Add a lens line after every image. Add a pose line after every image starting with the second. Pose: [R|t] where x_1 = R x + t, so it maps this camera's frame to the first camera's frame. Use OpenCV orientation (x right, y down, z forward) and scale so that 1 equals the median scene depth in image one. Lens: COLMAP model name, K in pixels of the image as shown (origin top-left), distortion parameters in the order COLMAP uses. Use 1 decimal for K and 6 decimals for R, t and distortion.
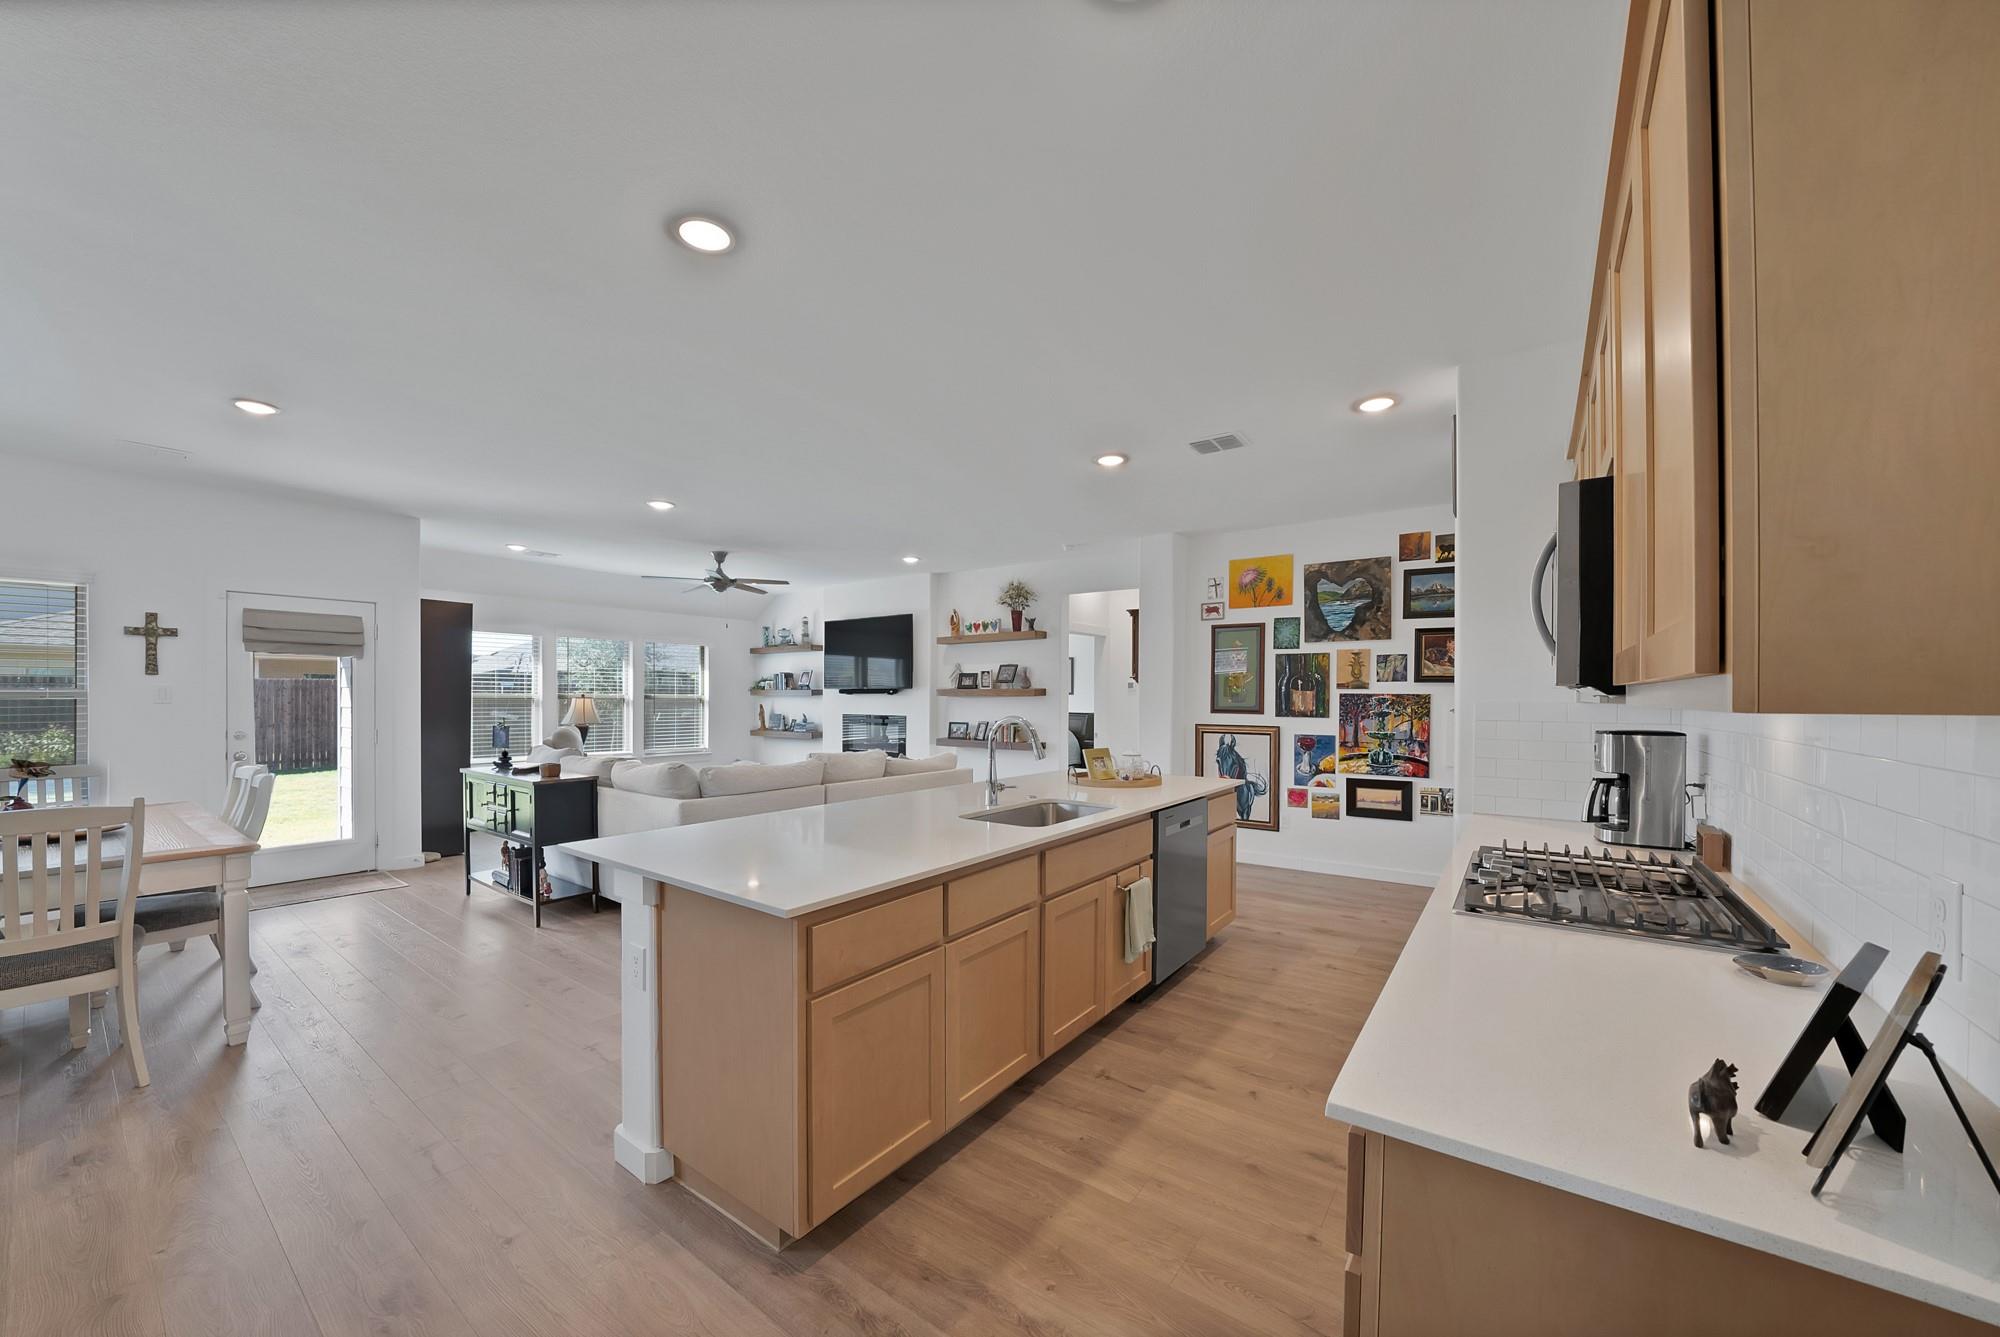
lens RADIAL K [[710.5, 0, 992.2], [0, 710.5, 687.3], [0, 0, 1]] dist [-0.000572, -0.000062]
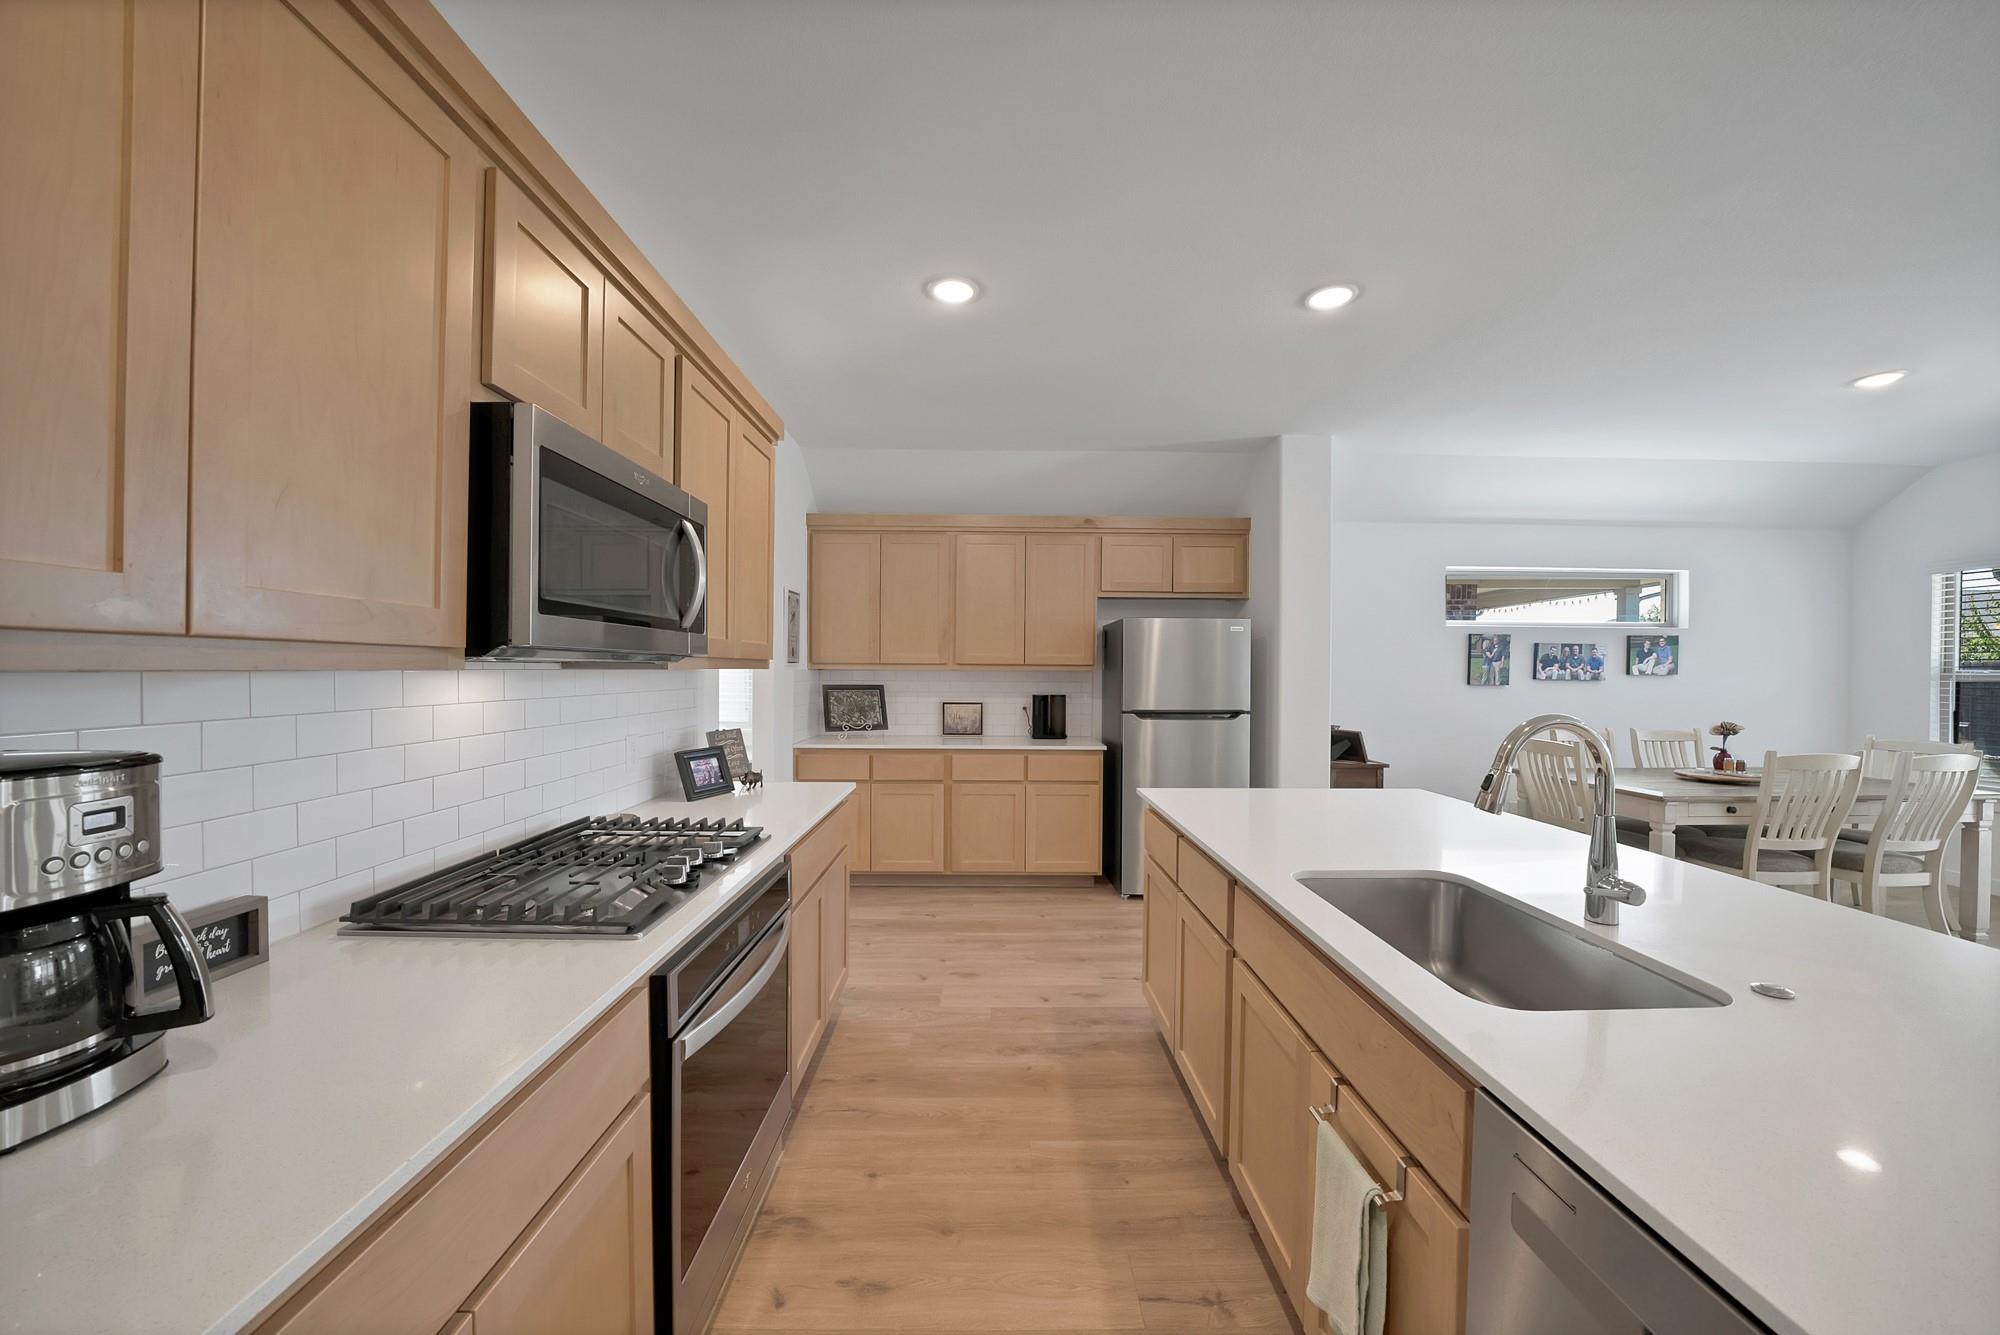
lens RADIAL K [[710.5, 0, 996.2], [0, 710.5, 674.1], [0, 0, 1]] dist [-0.000572, -0.000062]
pose [[-0.784369, -0.007053, -0.620254, 0.889877], [-0.003644, 0.999970, -0.006762, 0.037490], [0.620284, -0.003044, -0.784372, 1.790157]]
